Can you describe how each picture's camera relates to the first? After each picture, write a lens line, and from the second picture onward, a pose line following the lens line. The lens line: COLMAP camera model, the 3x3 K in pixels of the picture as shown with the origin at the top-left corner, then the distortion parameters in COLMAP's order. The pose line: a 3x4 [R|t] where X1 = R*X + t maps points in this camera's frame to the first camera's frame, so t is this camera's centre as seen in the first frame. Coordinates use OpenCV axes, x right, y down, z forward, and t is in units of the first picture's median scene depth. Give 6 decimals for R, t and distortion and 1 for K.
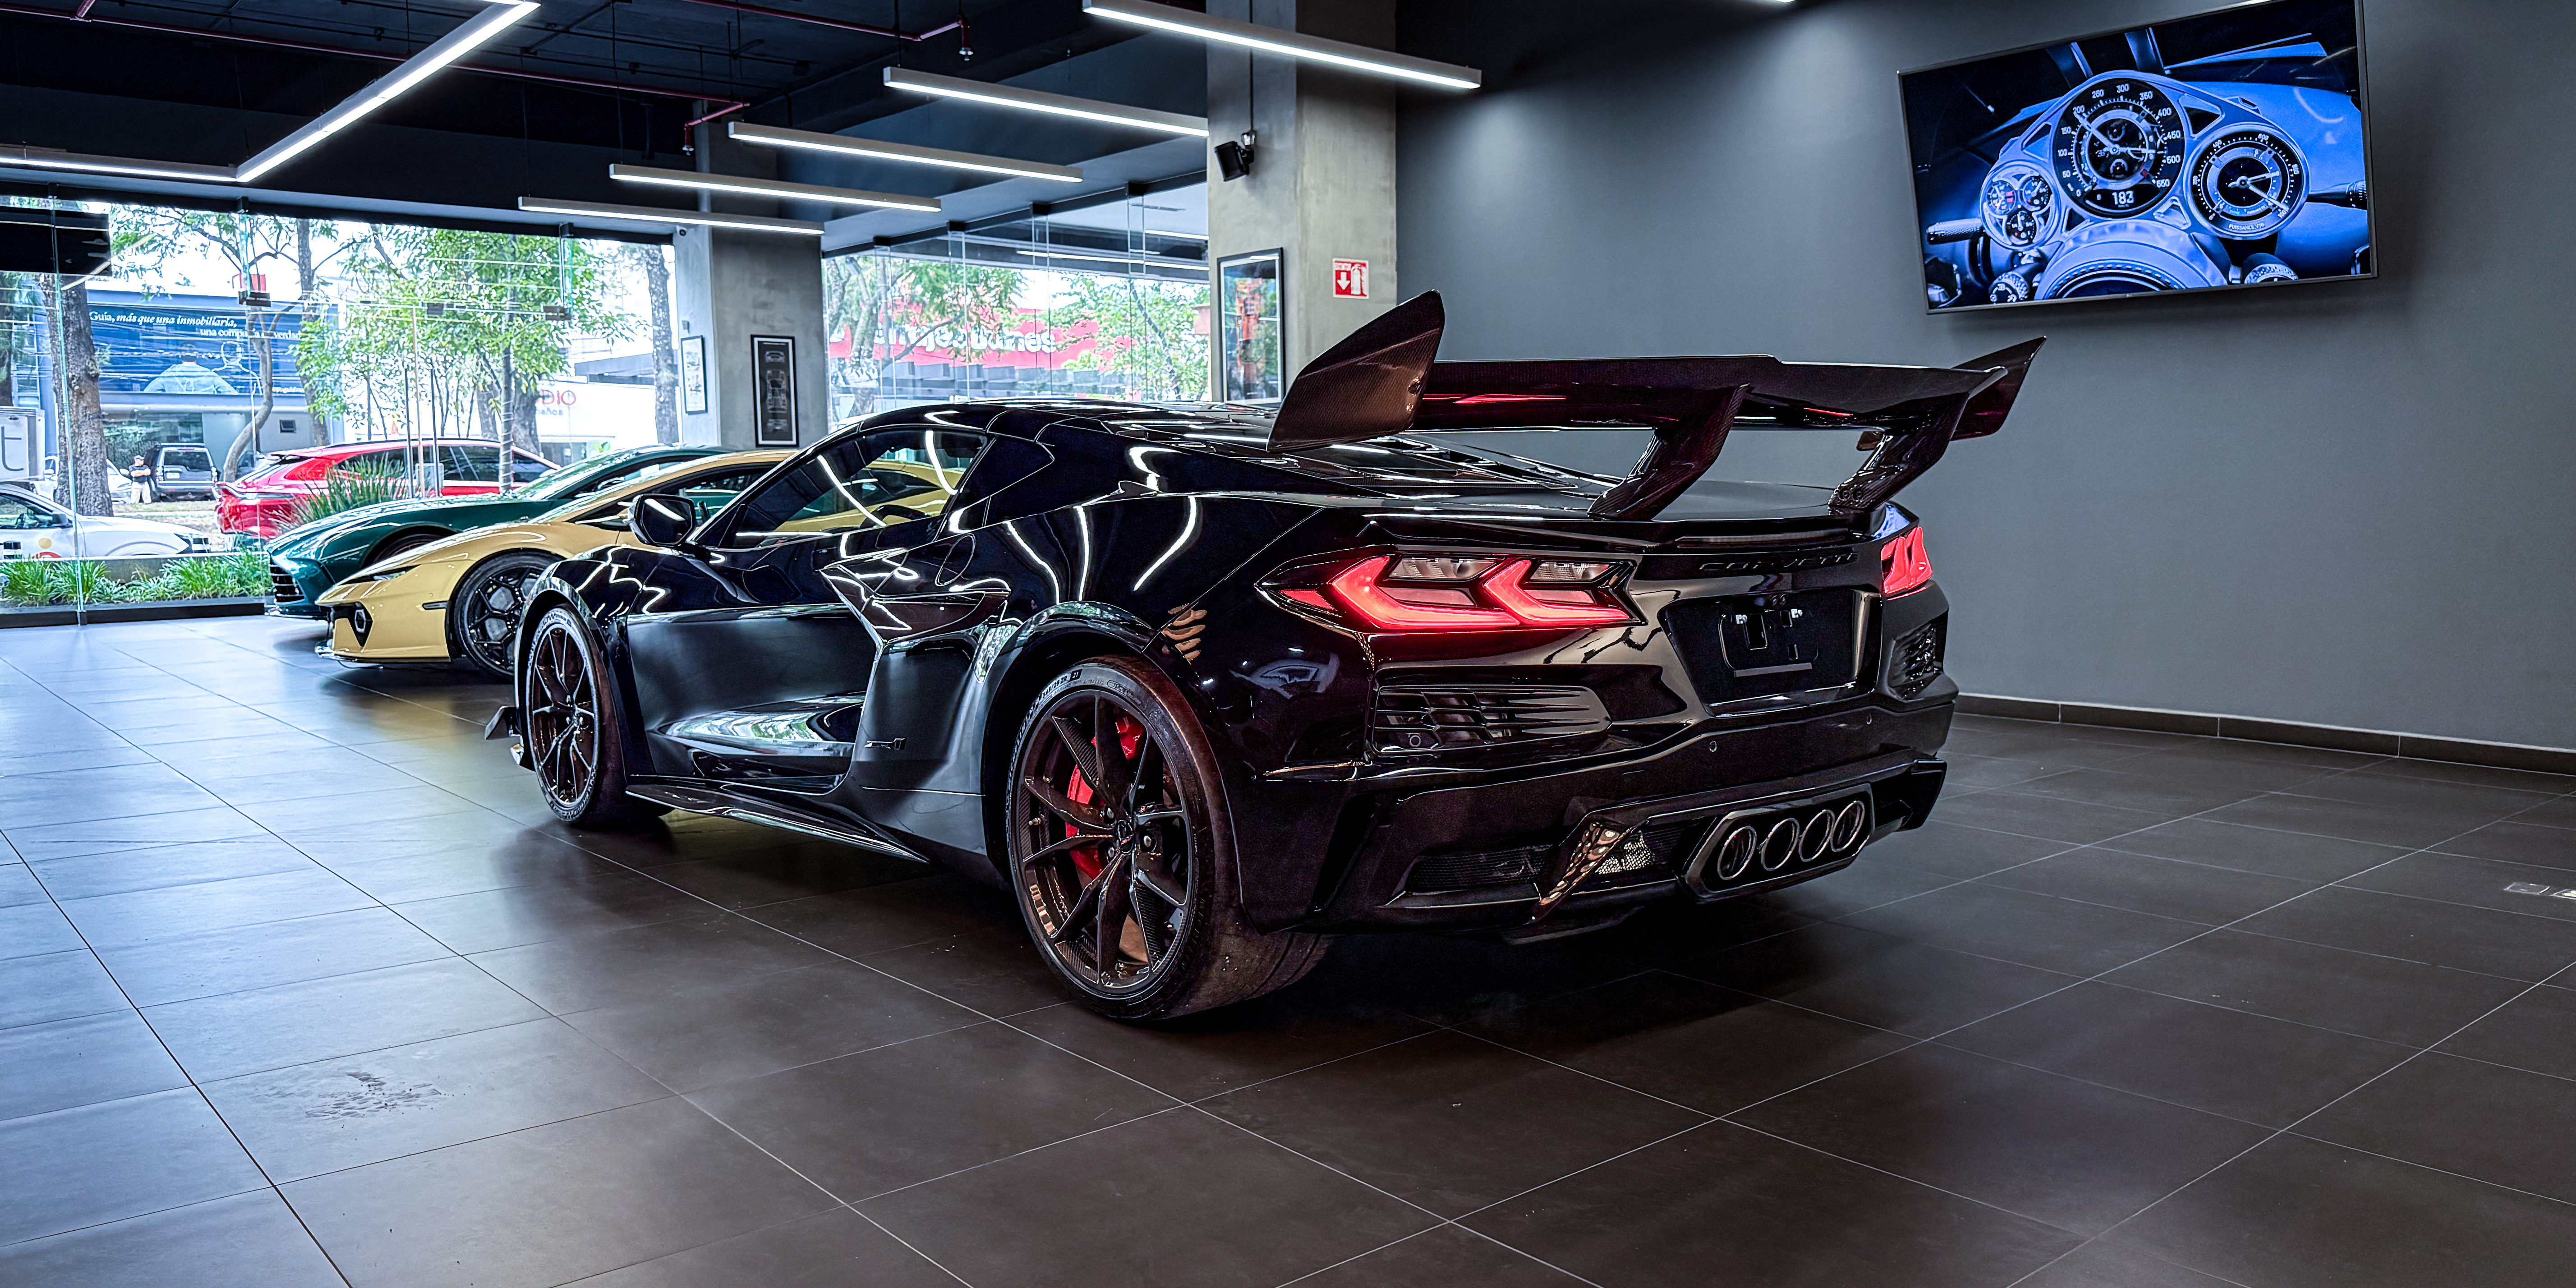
lens RADIAL K [[1806.7, 0, 1276.5], [0, 1806.7, 646.6], [0, 0, 1]] dist [0.086484, -0.131270]
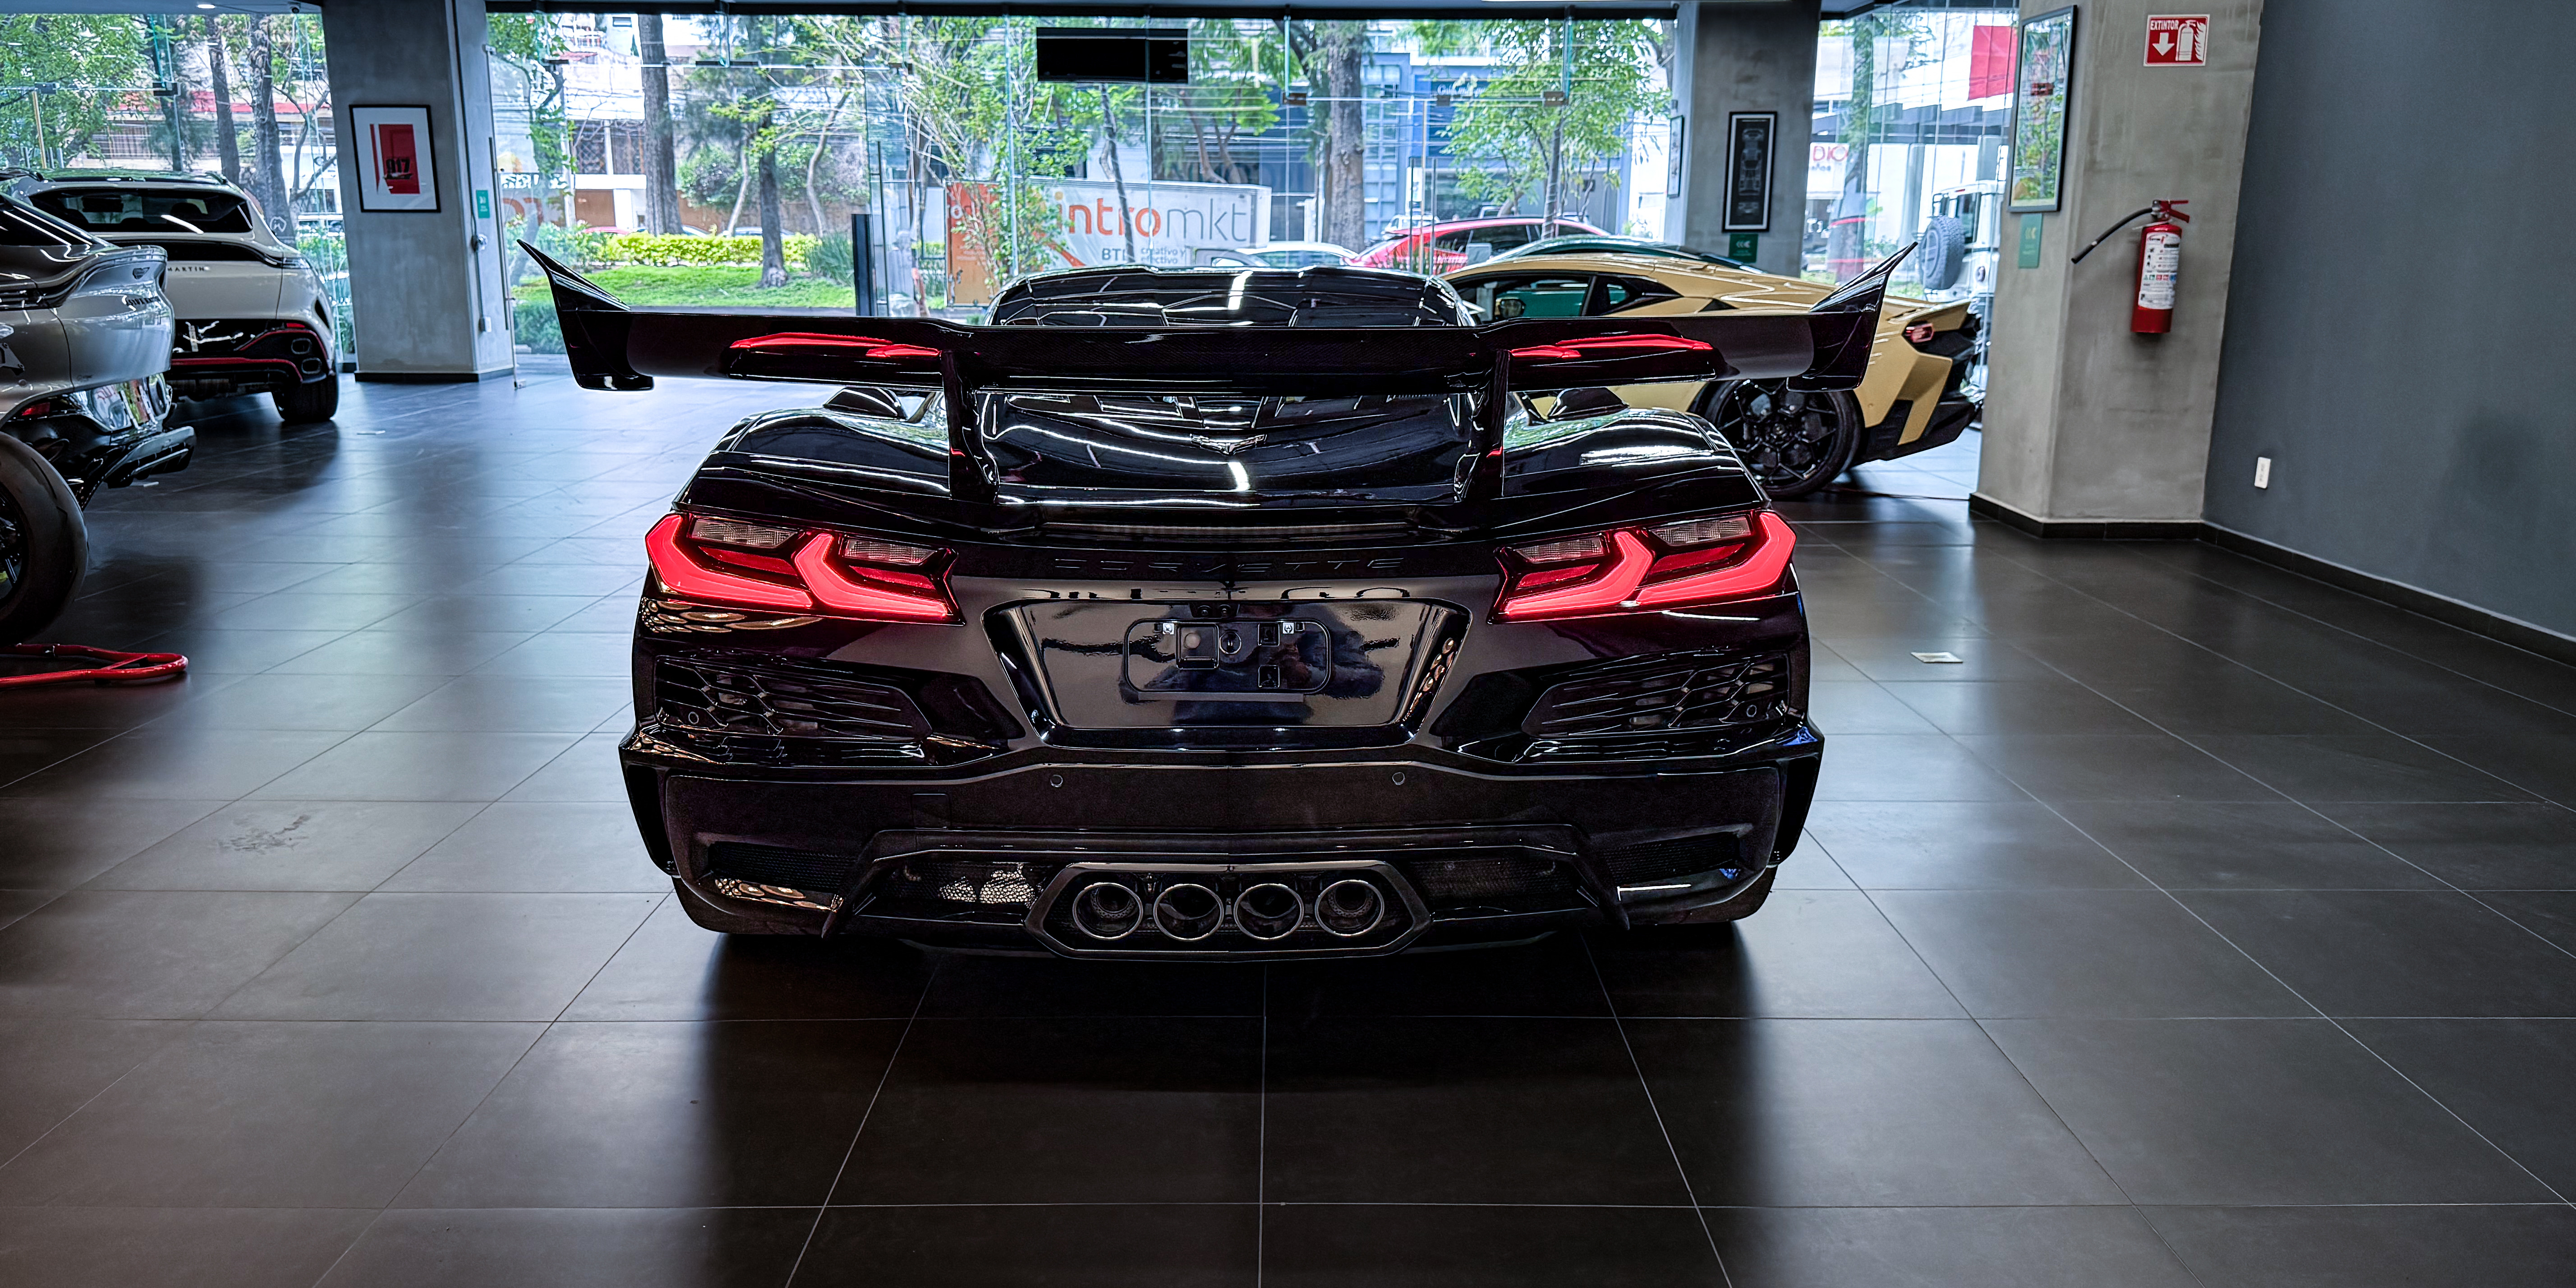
lens RADIAL K [[1806.7, 0, 1276.5], [0, 1806.7, 646.6], [0, 0, 1]] dist [0.086484, -0.131270]
pose [[0.766261, 0.154411, -0.623699, 0.271488], [-0.069952, 0.984973, 0.157911, -0.046772], [0.638710, -0.077372, 0.765548, 0.147291]]
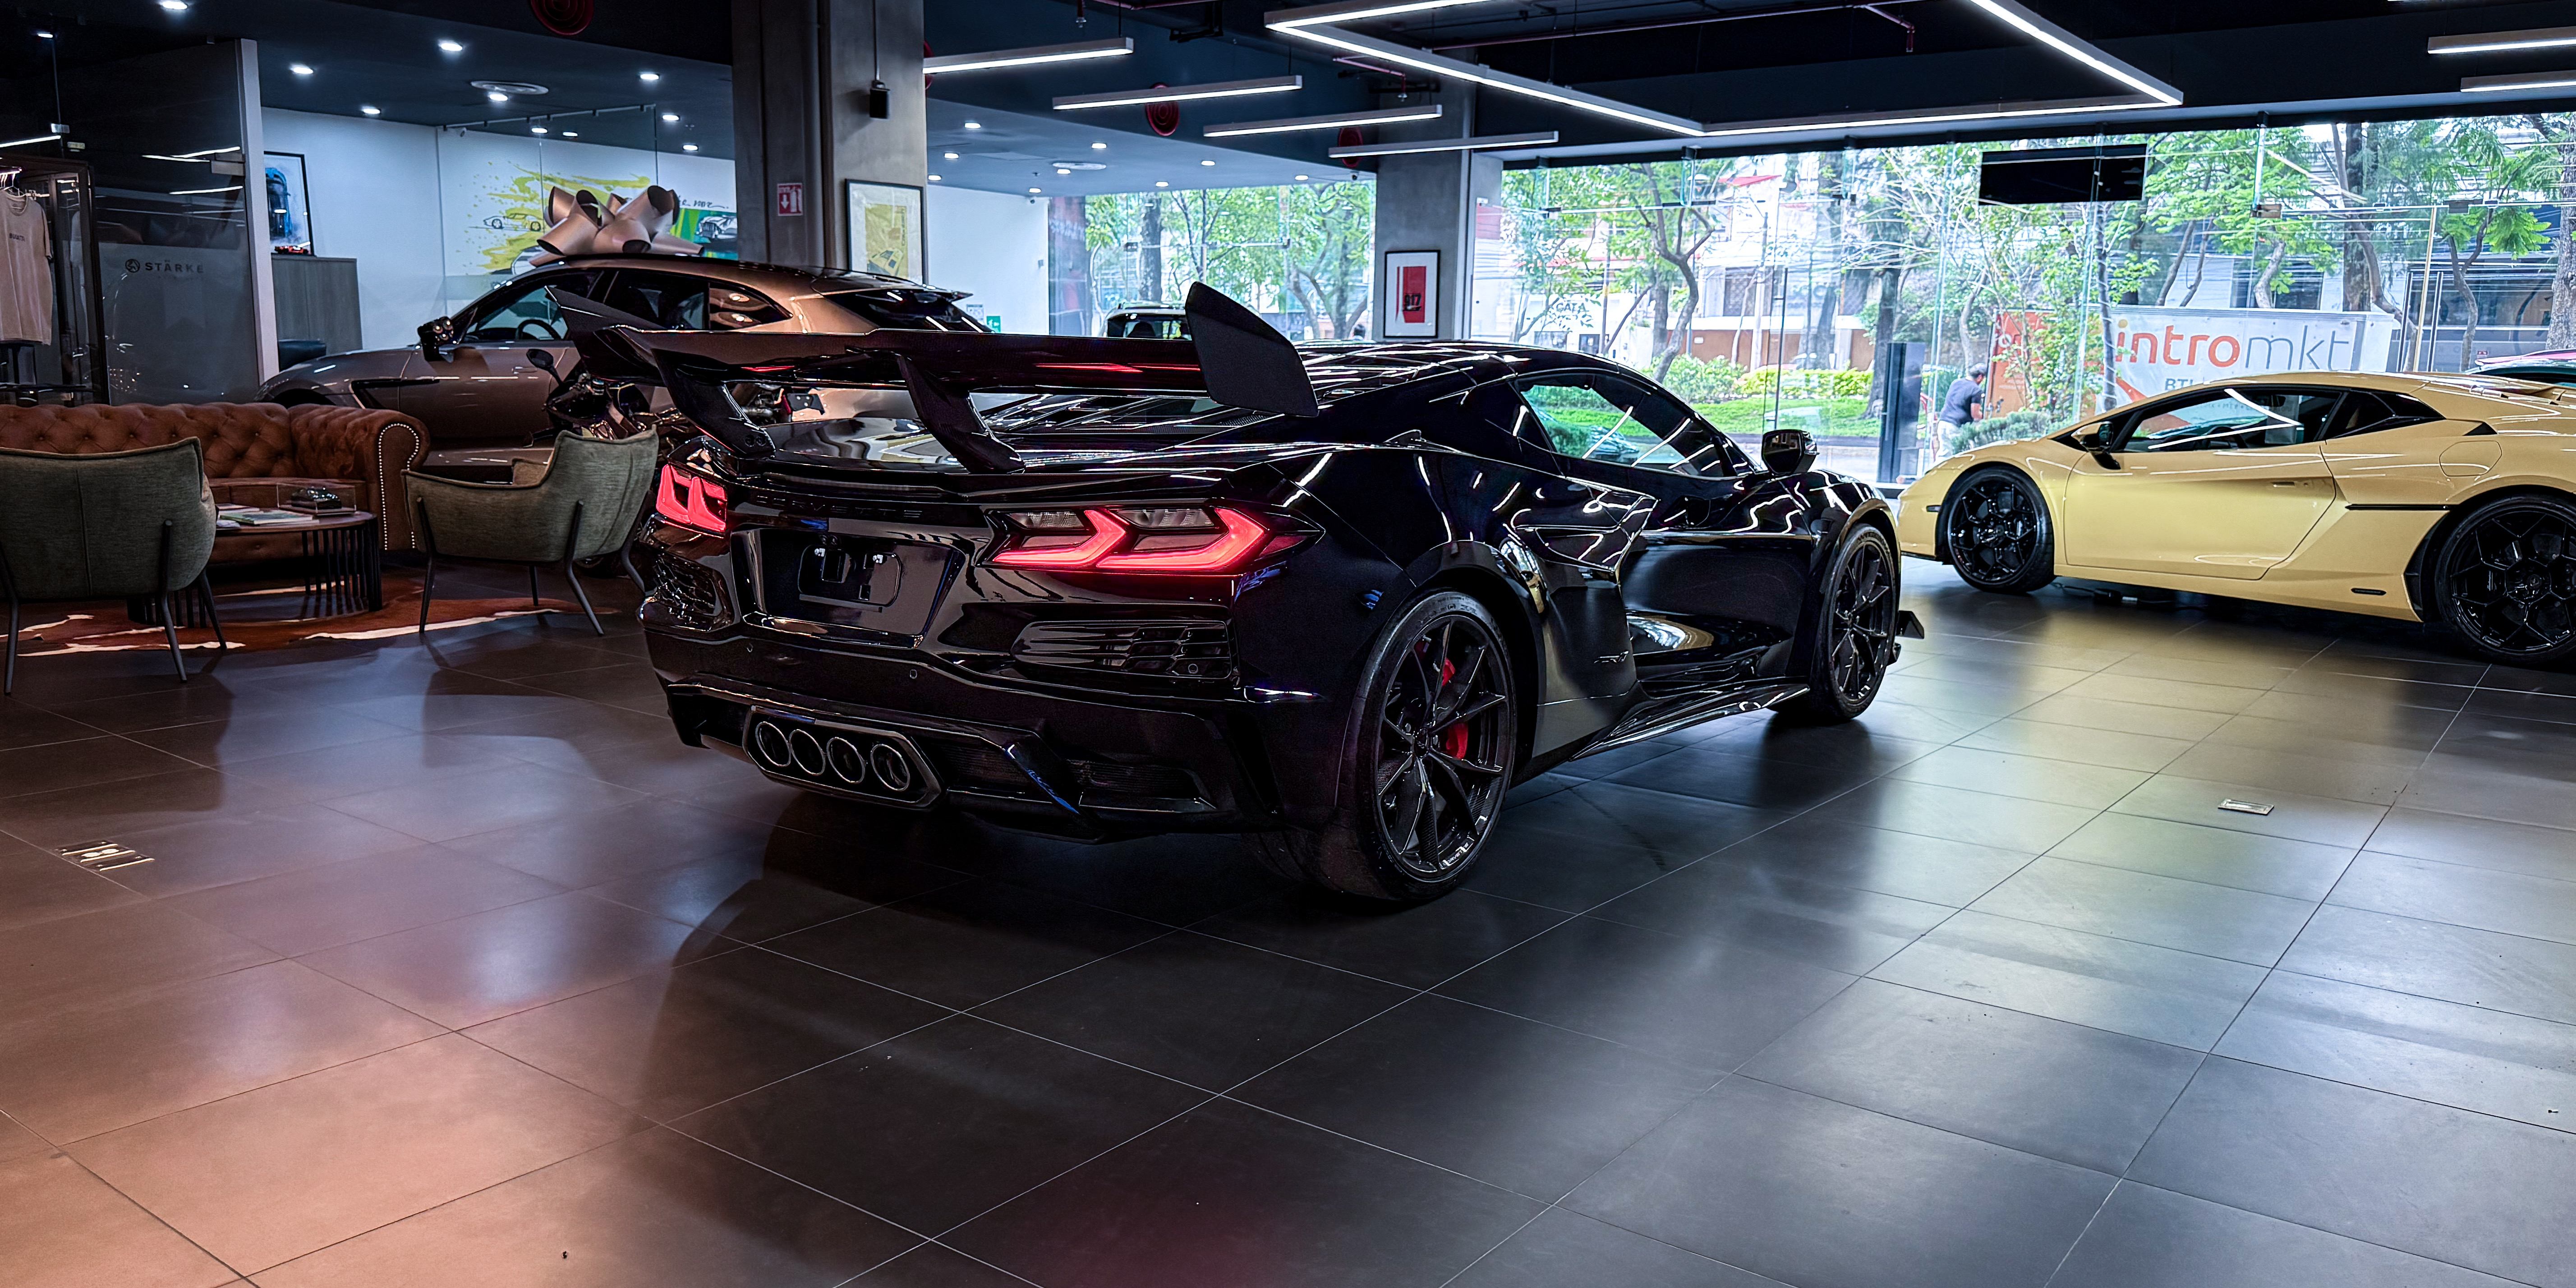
lens RADIAL K [[1846.3, 0, 1288.0], [0, 1846.3, 644.0], [0, 0, 1]] dist [-0.027913, -0.001238]
pose [[0.218154, 0.157632, -0.963100, 0.503031], [-0.101812, 0.985160, 0.138181, -0.052276], [0.970589, 0.067910, 0.230965, 0.353209]]
